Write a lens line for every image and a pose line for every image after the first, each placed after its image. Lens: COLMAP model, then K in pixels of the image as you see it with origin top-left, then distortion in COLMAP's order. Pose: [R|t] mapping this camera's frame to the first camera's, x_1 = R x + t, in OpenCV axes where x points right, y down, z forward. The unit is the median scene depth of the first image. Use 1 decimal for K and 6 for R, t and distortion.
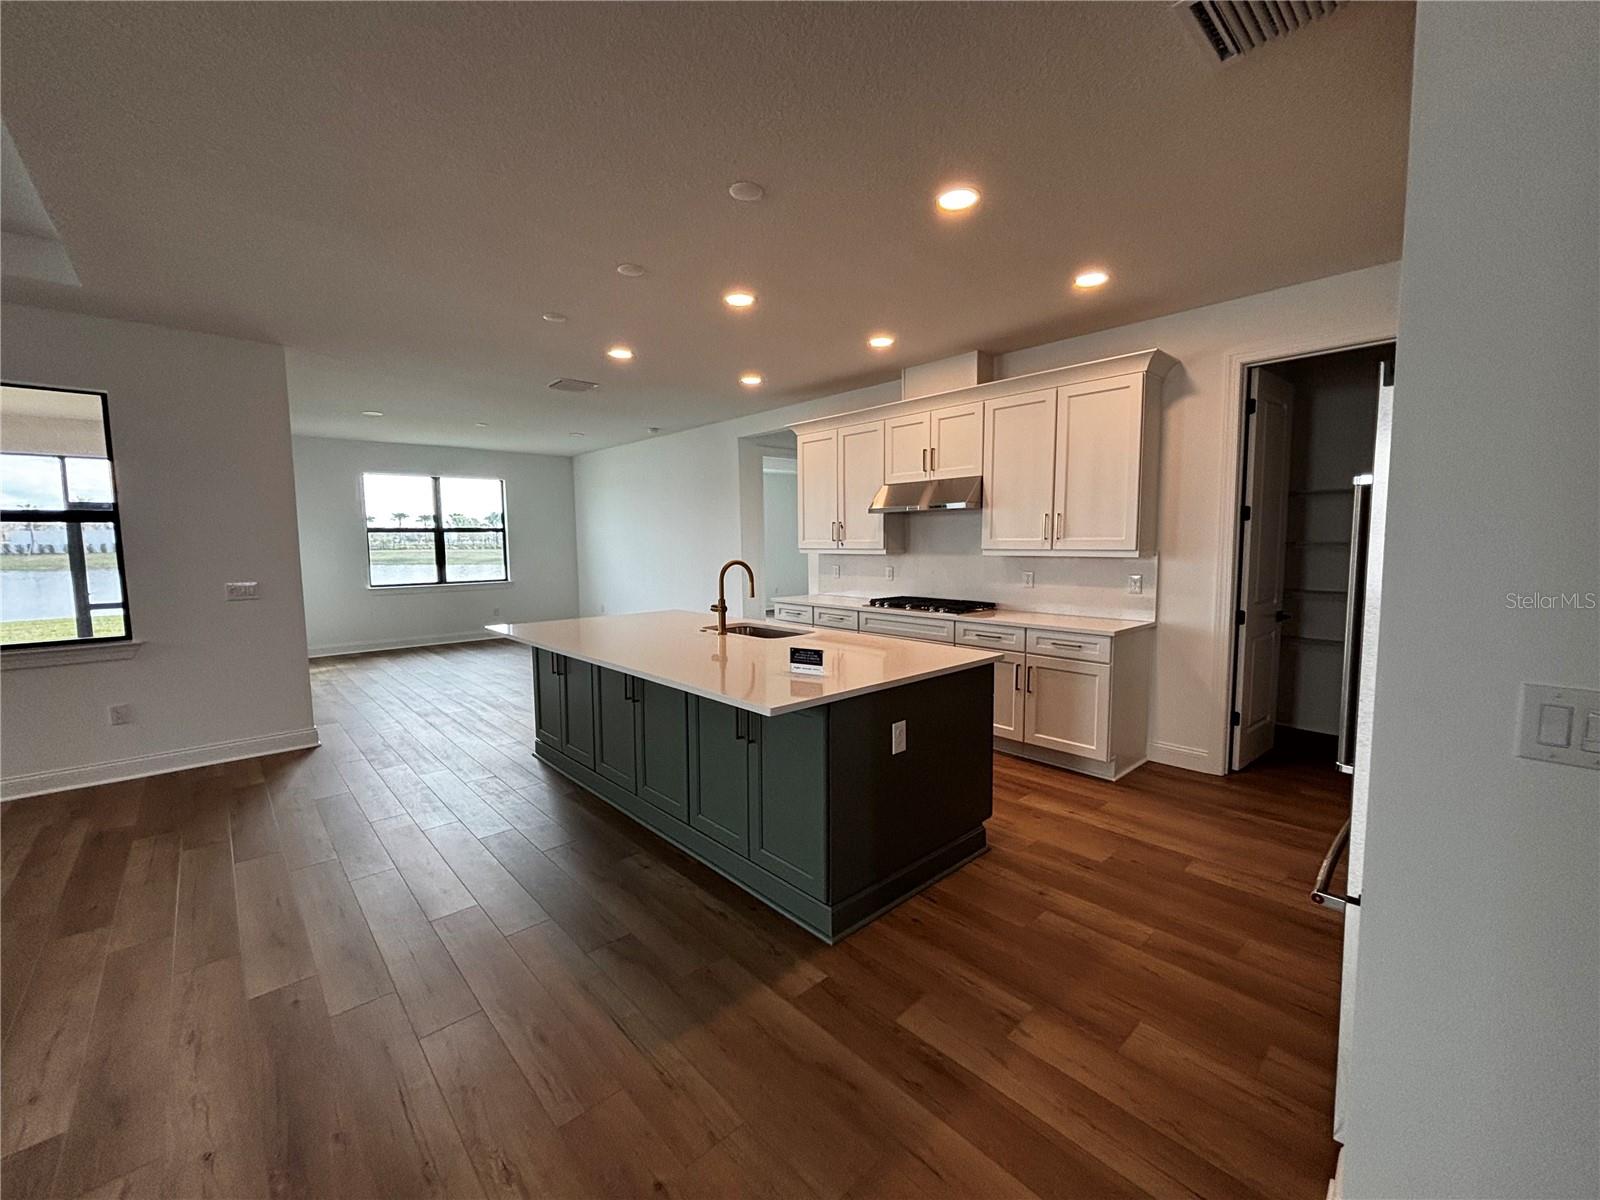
lens RADIAL K [[657.0, 0, 803.4], [0, 657.0, 596.5], [0, 0, 1]] dist [0.001161, 0.000453]
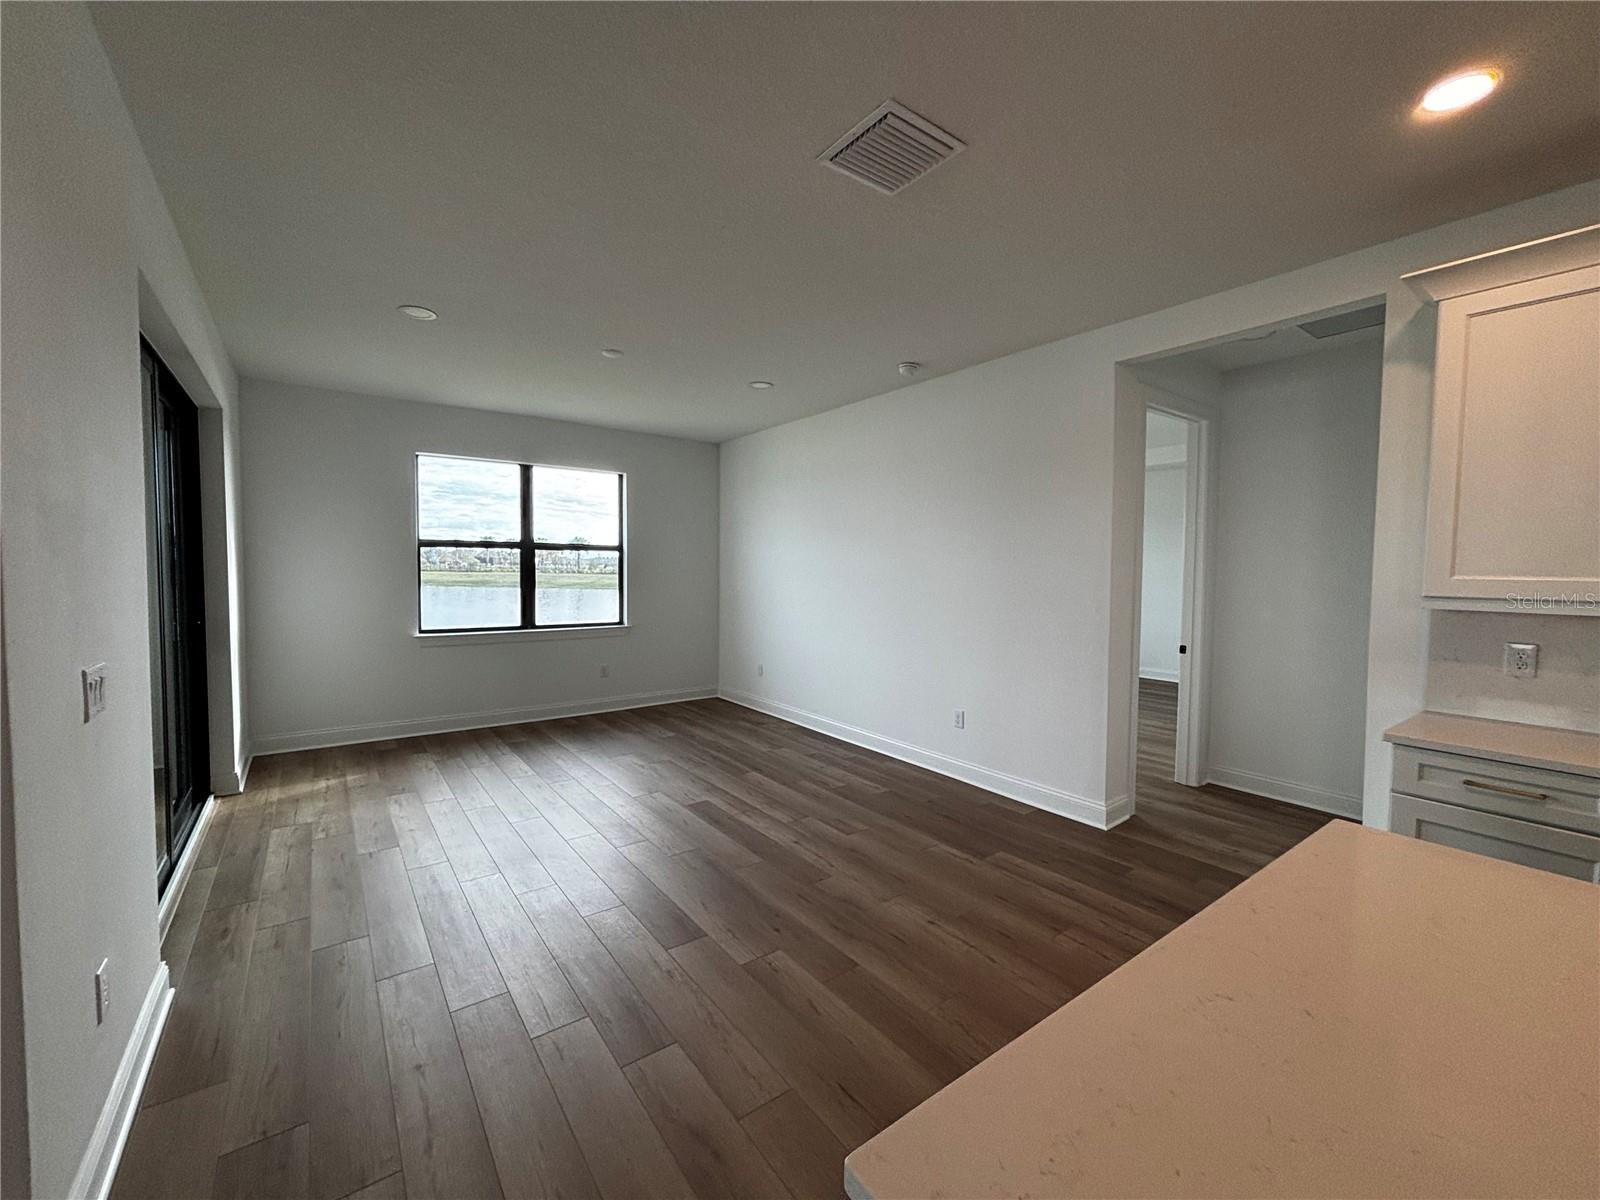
lens RADIAL K [[660.8, 0, 820.0], [0, 660.8, 599.8], [0, 0, 1]] dist [0.001201, 0.000293]
pose [[0.996322, 0.023256, -0.082466, -0.253482], [-0.026563, 0.998877, -0.039227, -0.035601], [0.081461, 0.041273, 0.995822, 0.450166]]
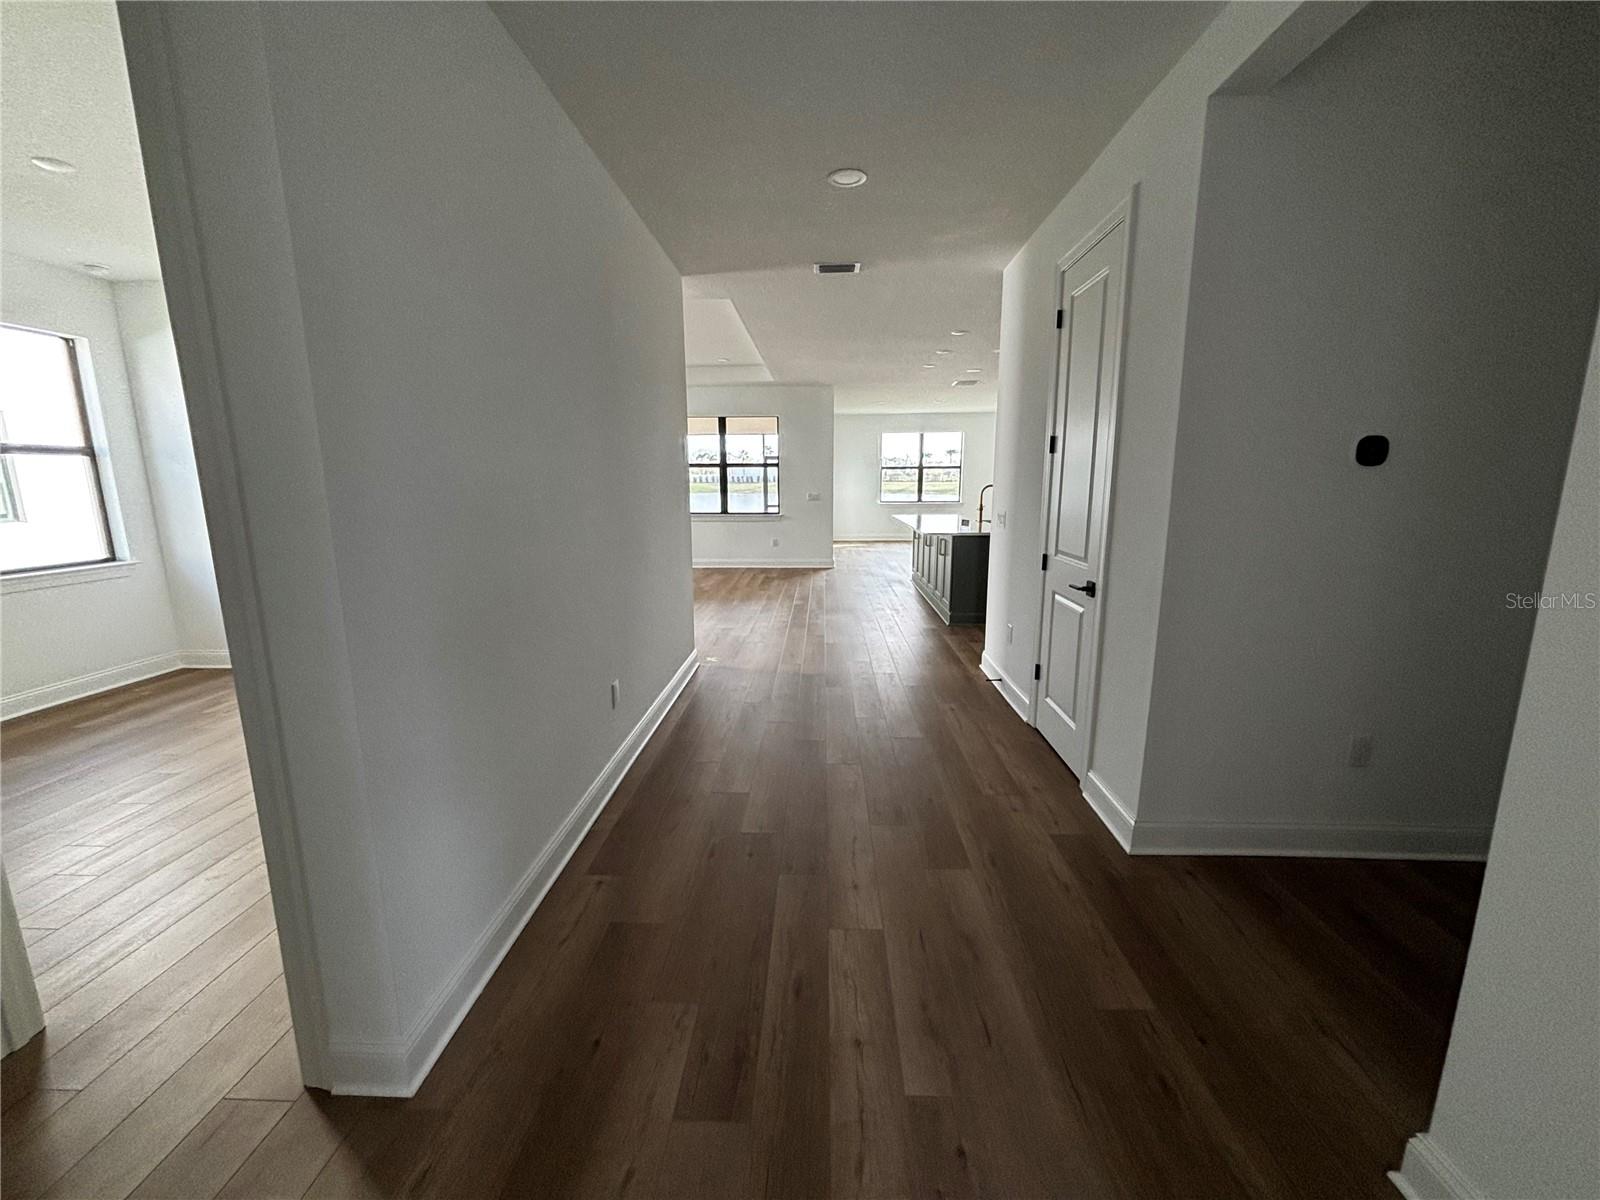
lens RADIAL K [[647.4, 0, 798.2], [0, 647.4, 600.9], [0, 0, 1]] dist [-0.002653, 0.000107]
pose [[0.711786, 0.133988, -0.689498, 0.409643], [-0.058149, 0.989508, 0.132259, 0.031631], [0.699985, -0.054047, 0.712109, -0.382356]]
